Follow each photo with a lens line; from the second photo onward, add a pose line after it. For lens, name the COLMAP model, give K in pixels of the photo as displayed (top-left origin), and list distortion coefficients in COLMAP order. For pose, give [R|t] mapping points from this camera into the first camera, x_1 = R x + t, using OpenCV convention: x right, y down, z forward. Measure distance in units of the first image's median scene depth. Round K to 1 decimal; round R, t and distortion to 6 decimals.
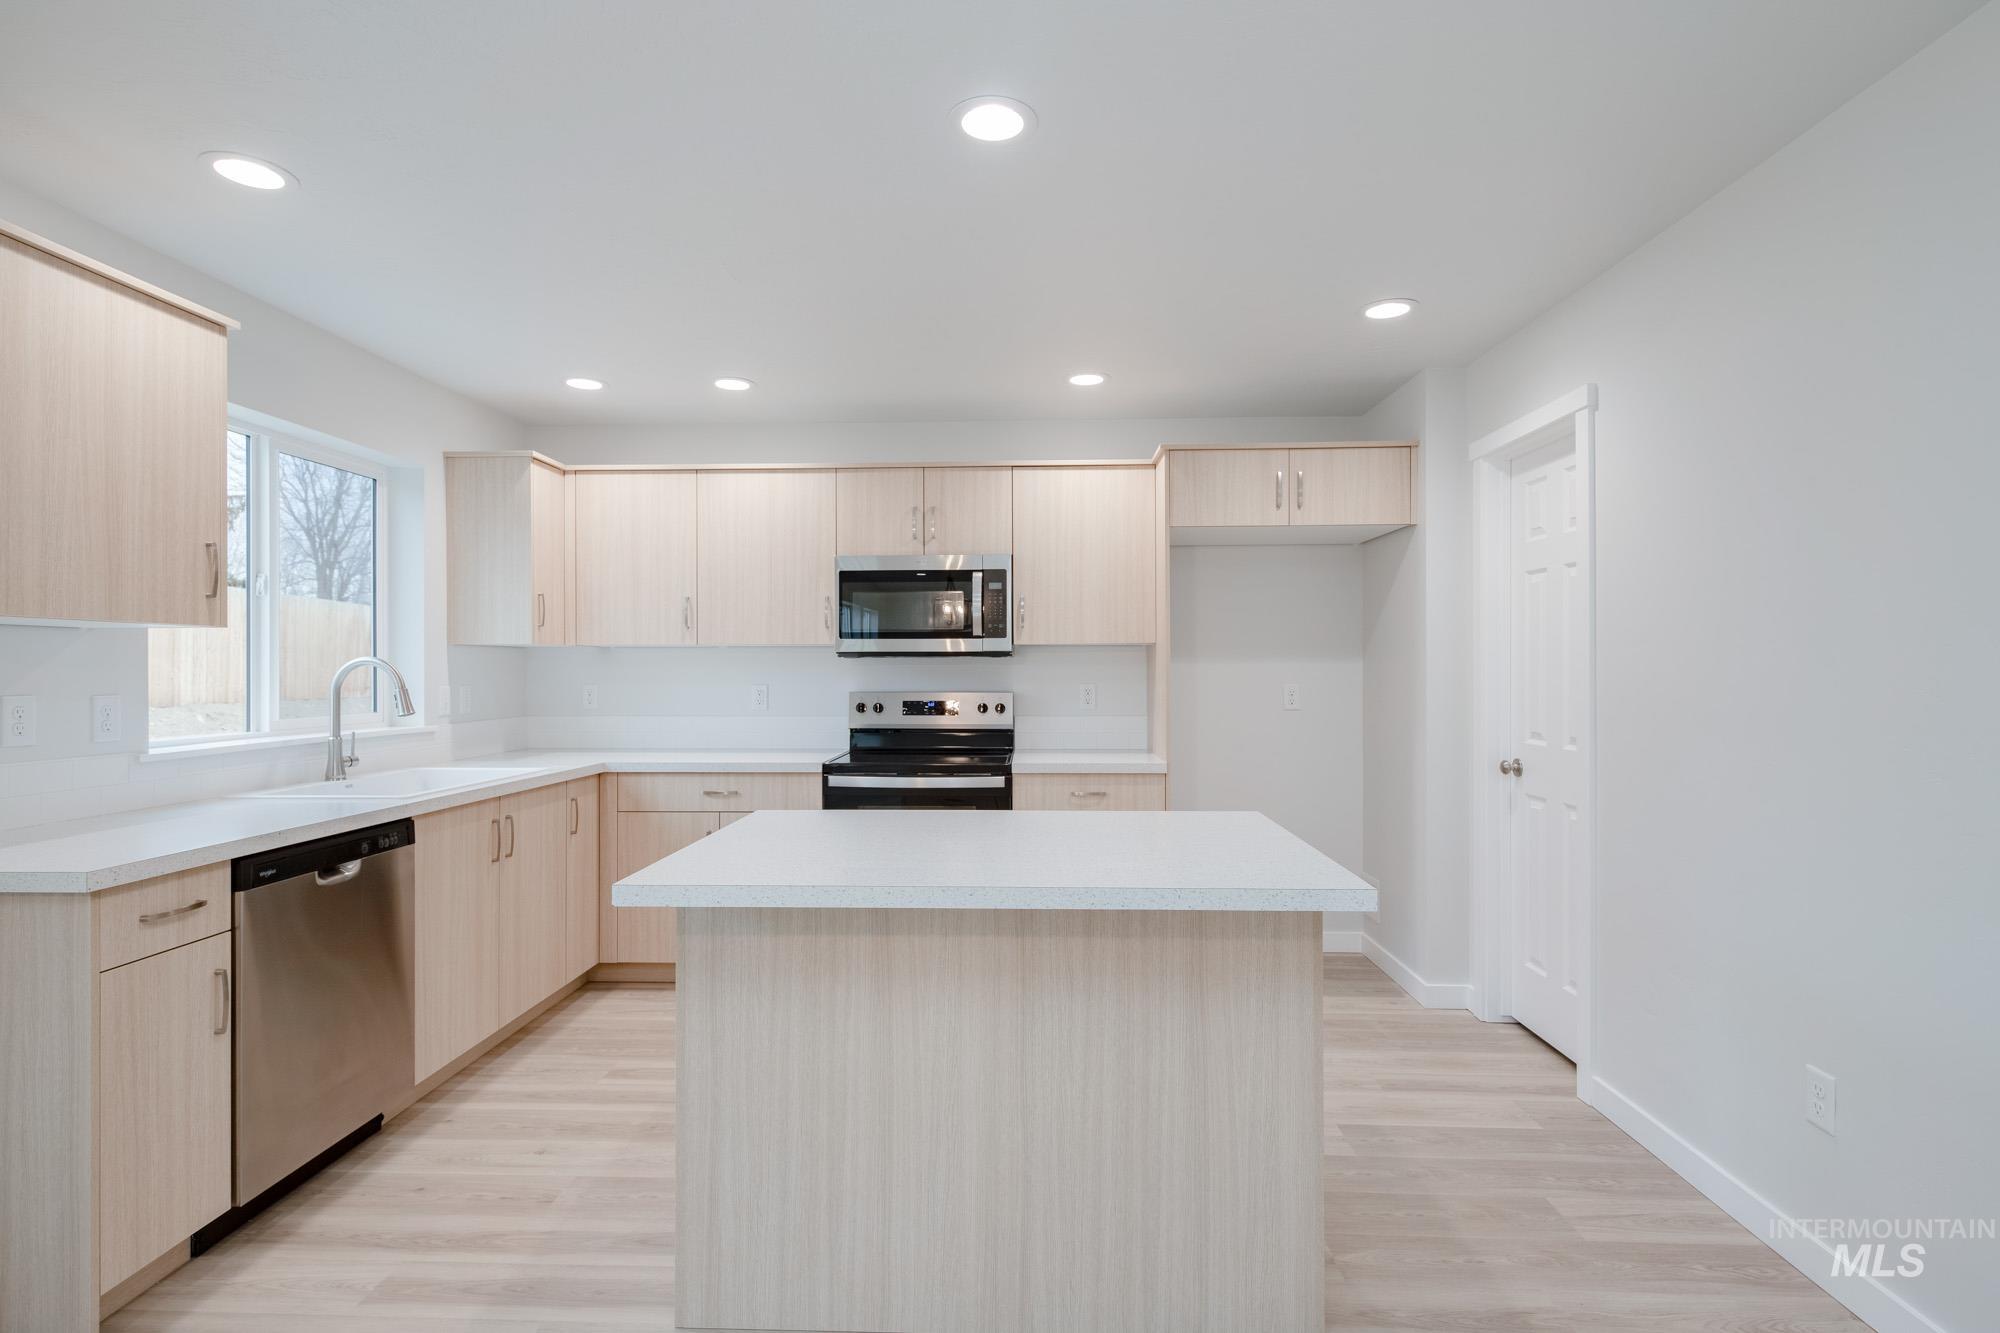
lens RADIAL K [[1026.9, 0, 1047.6], [0, 1026.9, 667.0], [0, 0, 1]] dist [0.009195, -0.000837]
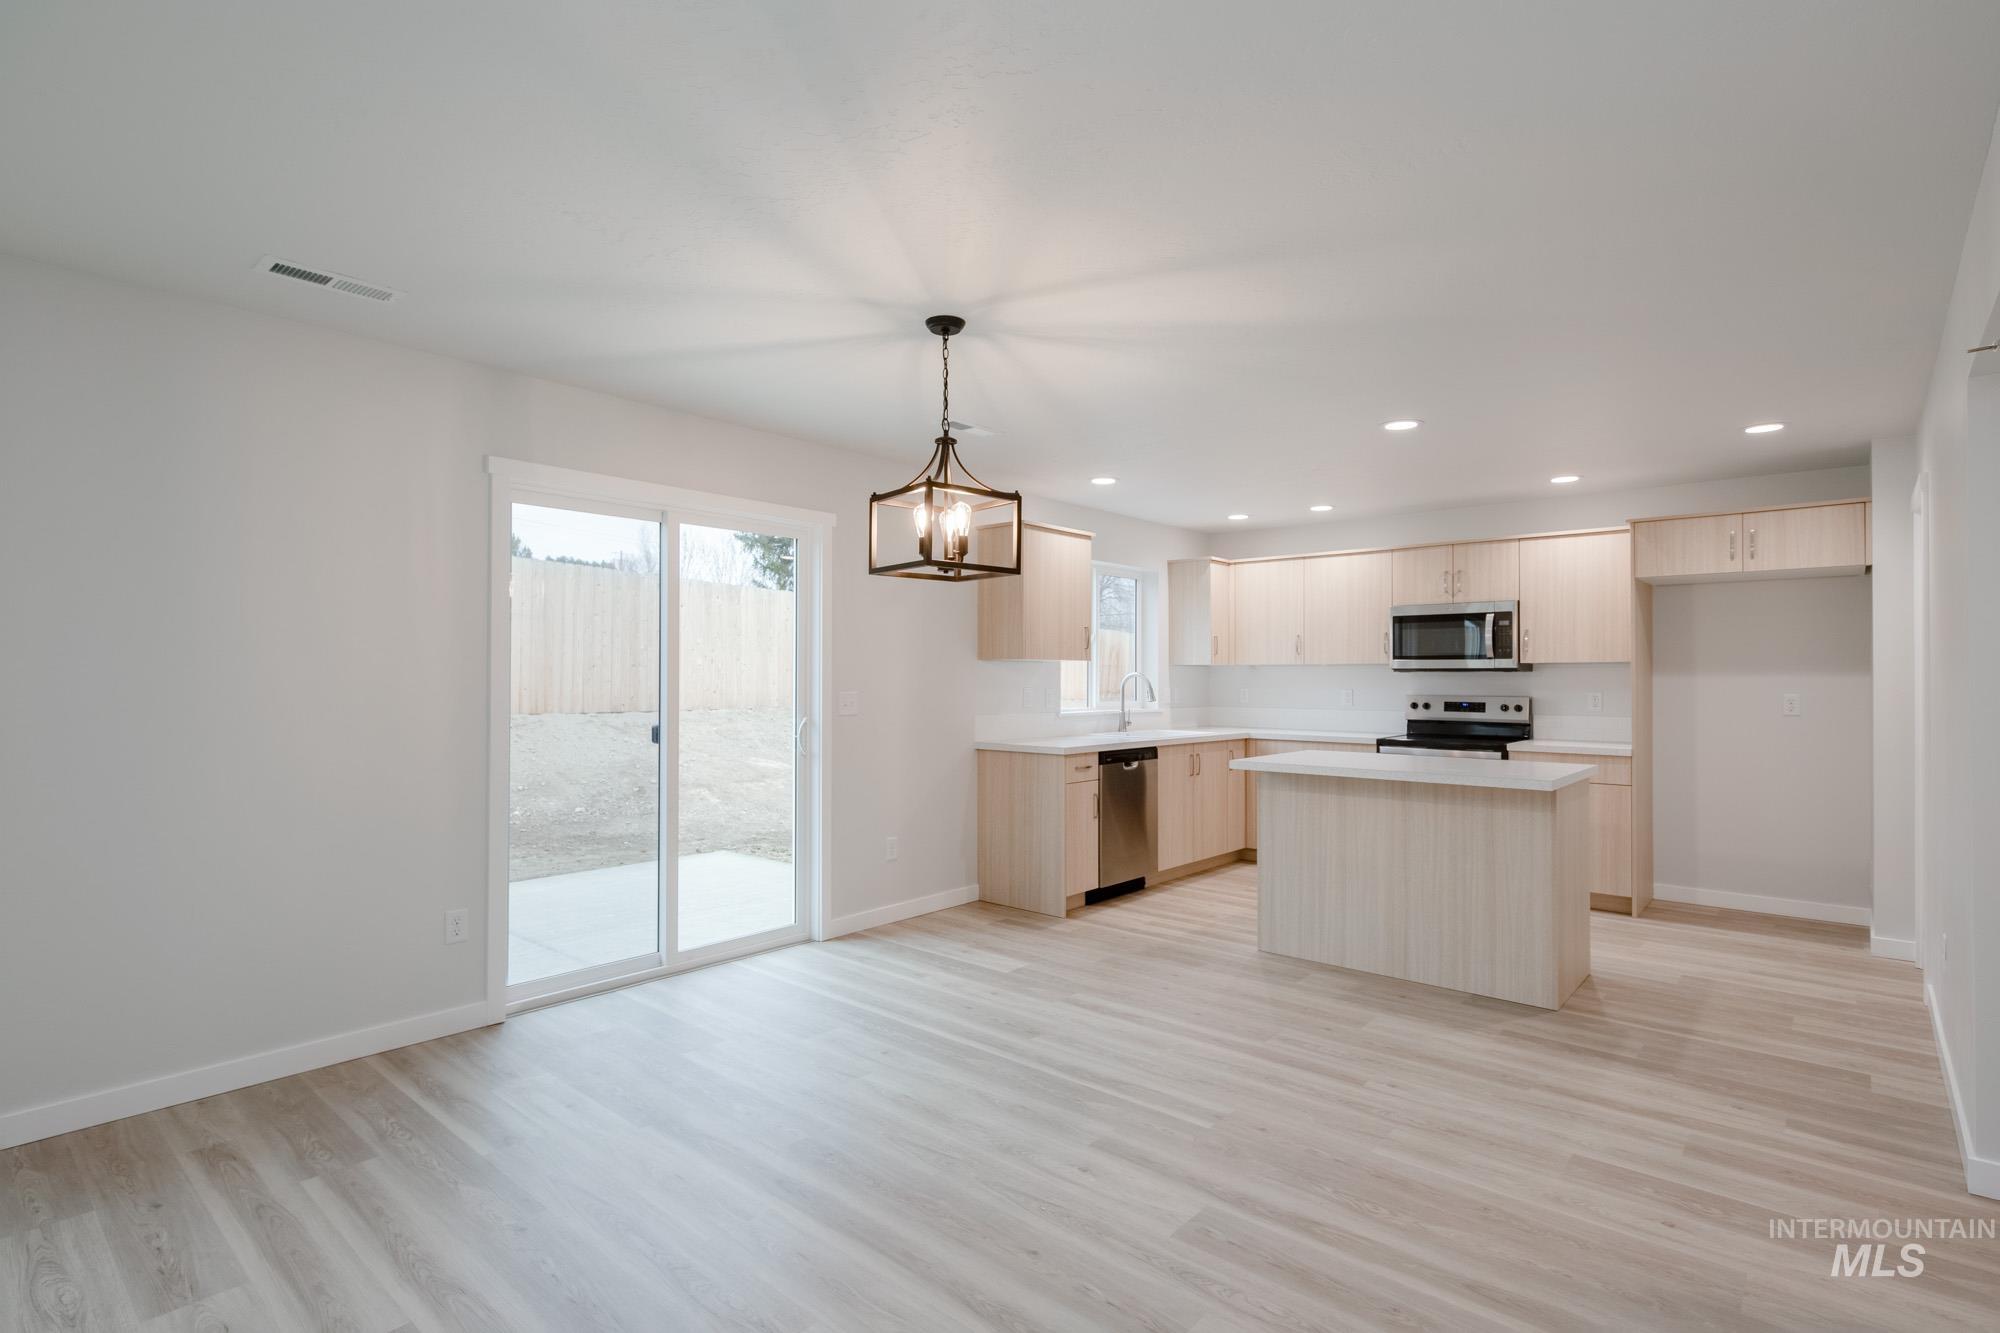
lens RADIAL K [[1040.3, 0, 944.0], [0, 1040.3, 664.4], [0, 0, 1]] dist [0.012075, -0.000779]
pose [[0.744800, -0.004006, -0.667276, 0.360246], [-0.003799, 0.999940, -0.010245, -0.002317], [0.667277, 0.010166, 0.744740, -0.655264]]
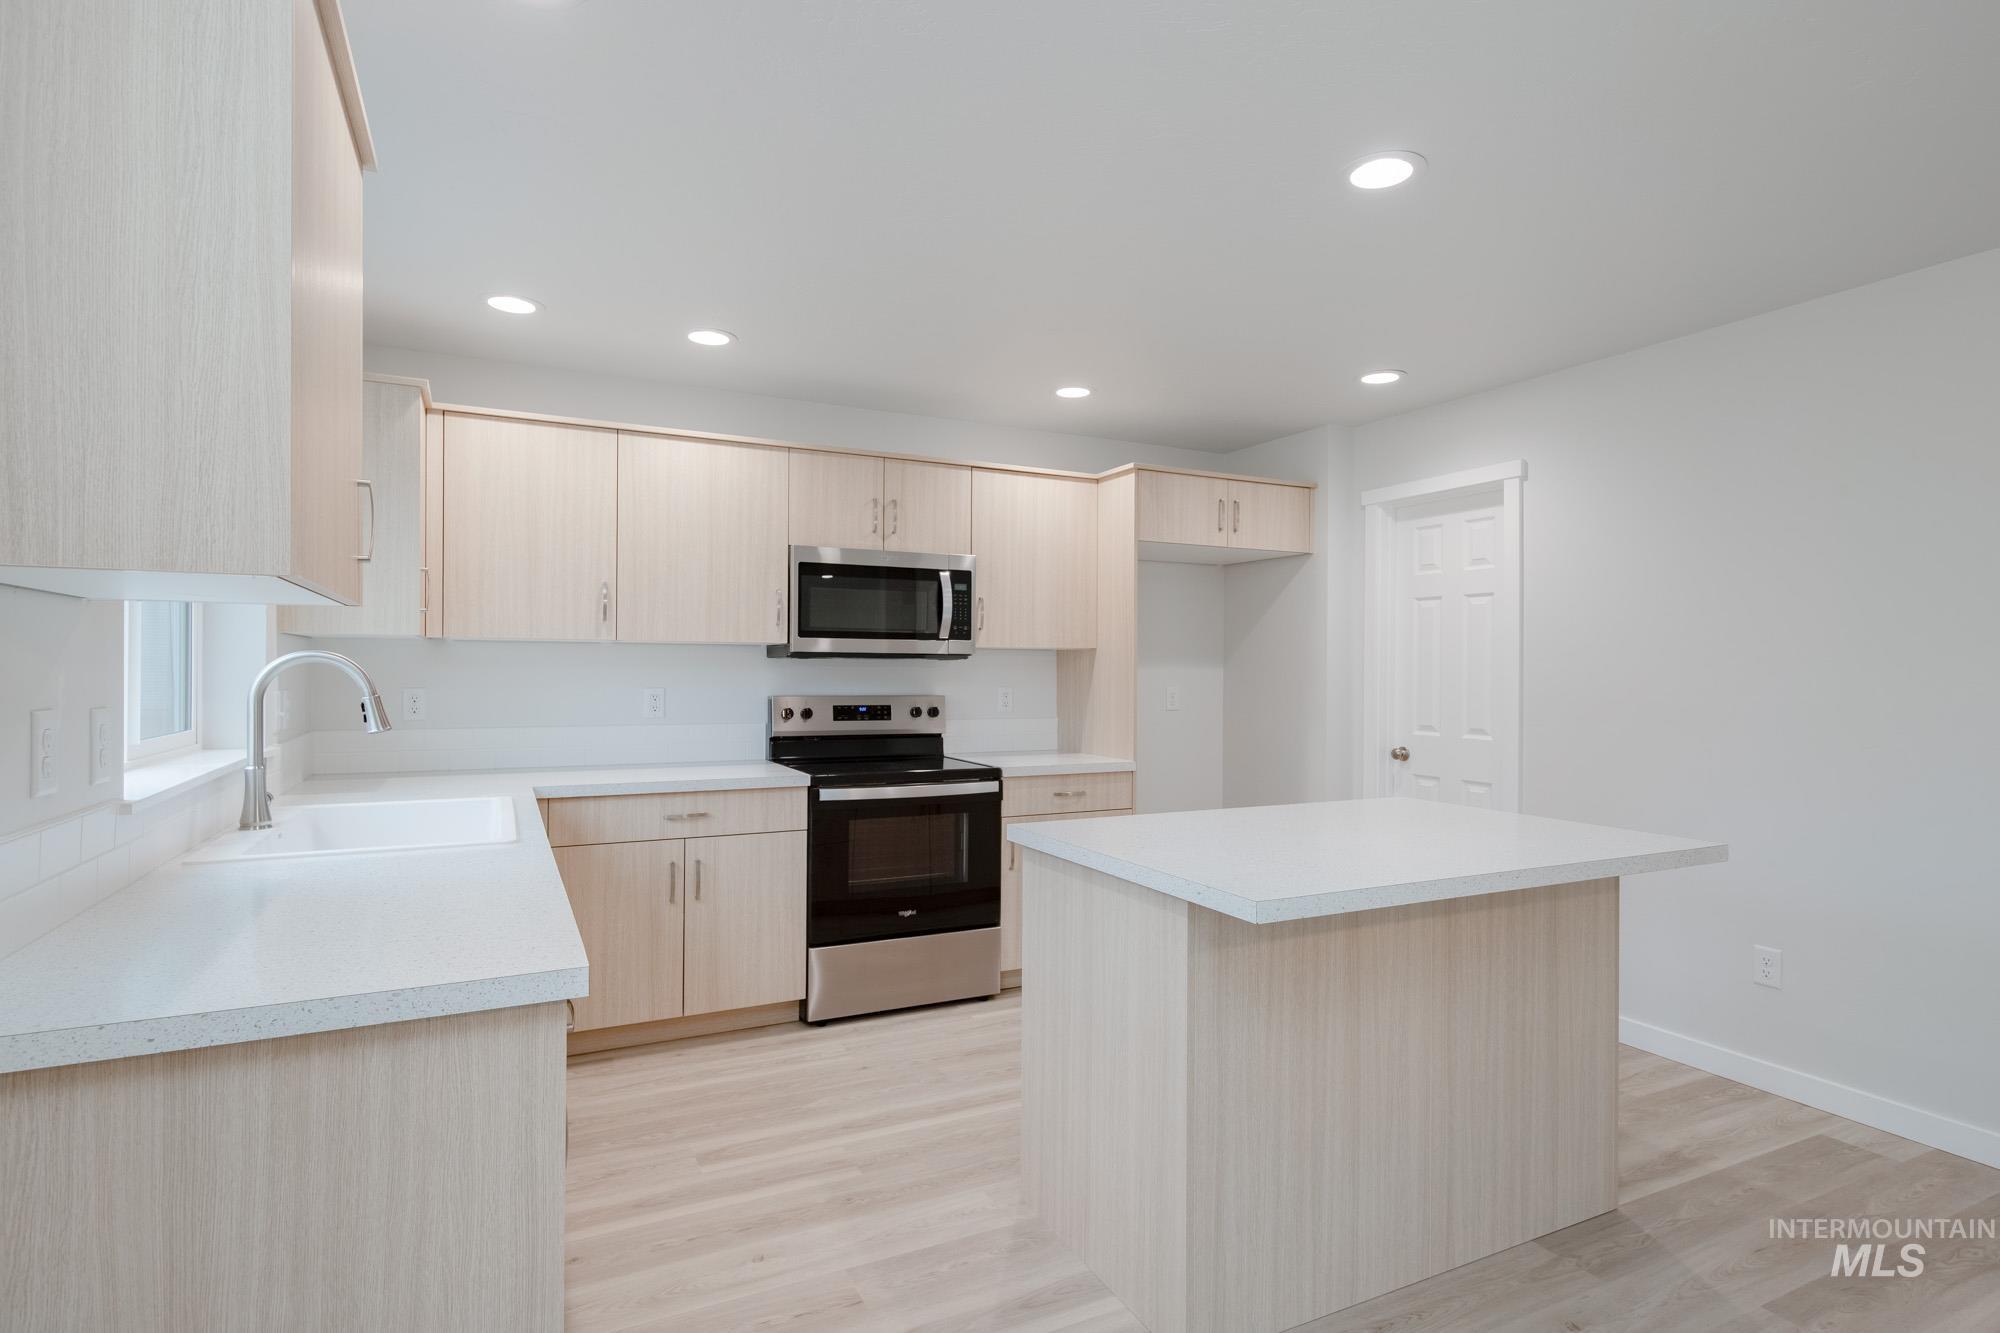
lens RADIAL K [[1002.6, 0, 1070.1], [0, 1002.6, 670.8], [0, 0, 1]] dist [0.009860, -0.000260]
pose [[0.871060, 0.007485, 0.491120, -0.449647], [-0.008719, 0.999962, 0.000224, -0.000394], [-0.491099, -0.004477, 0.871092, 0.120938]]
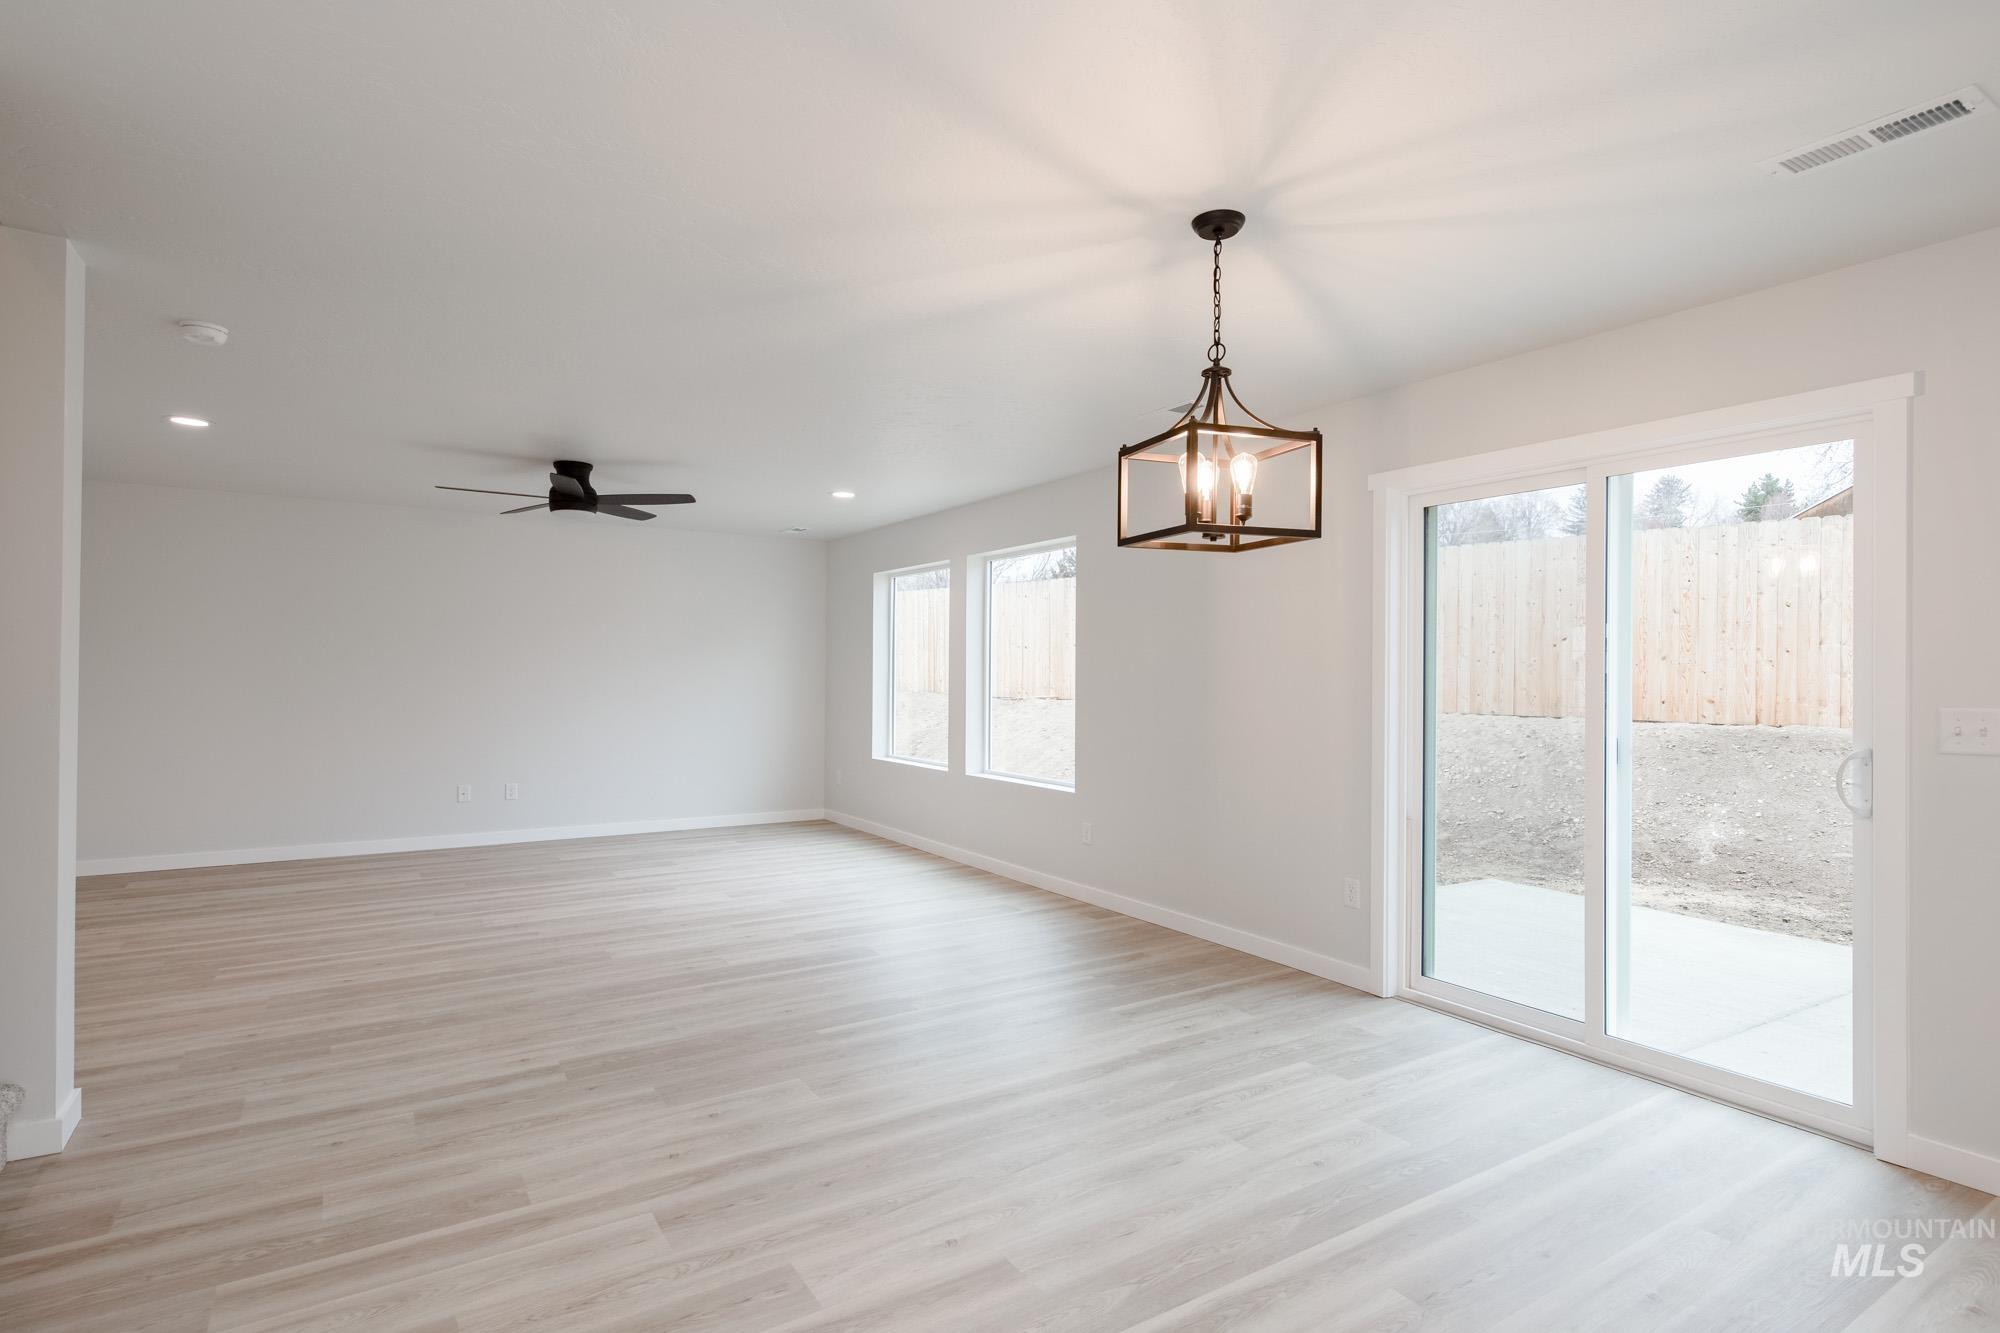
lens RADIAL K [[980.4, 0, 1059.5], [0, 980.4, 696.7], [0, 0, 1]] dist [0.010617, -0.000118]
pose [[-0.820992, 0.012855, -0.570795, 0.241106], [-0.002717, 0.999647, 0.026421, -0.007302], [0.570934, 0.023242, -0.820667, 0.385100]]
